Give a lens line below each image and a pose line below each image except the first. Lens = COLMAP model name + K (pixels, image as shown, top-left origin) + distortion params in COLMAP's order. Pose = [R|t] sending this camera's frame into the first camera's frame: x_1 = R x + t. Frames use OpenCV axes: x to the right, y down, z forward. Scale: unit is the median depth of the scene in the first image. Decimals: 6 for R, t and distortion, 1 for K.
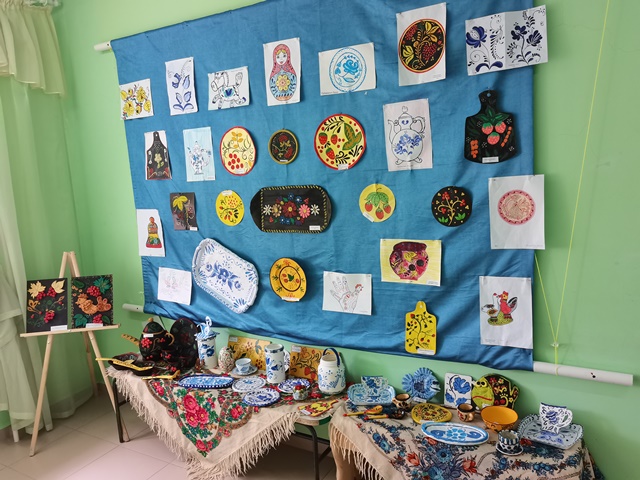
lens RADIAL K [[504.6, 0, 320.7], [0, 504.6, 240.0], [0, 0, 1]] dist [0.027673, -0.029096]
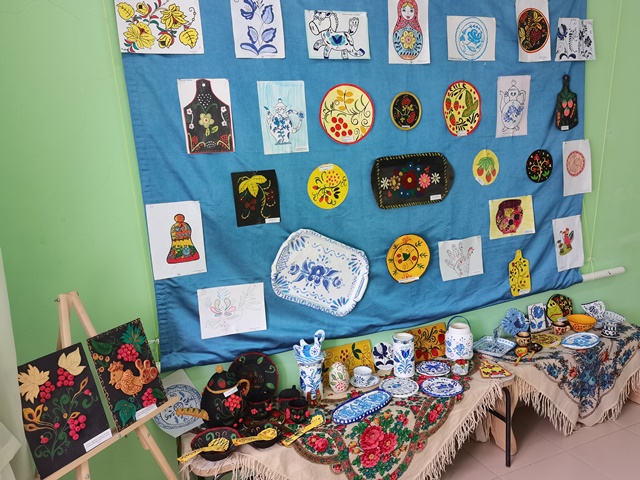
lens RADIAL K [[504.6, 0, 318.5], [0, 504.6, 240.1], [0, 0, 1]] dist [0.027673, -0.029096]
pose [[0.596651, -0.121265, 0.793286, -0.916845], [0.150271, 0.987914, 0.037994, -0.013589], [-0.788306, 0.096539, 0.607663, 0.594455]]
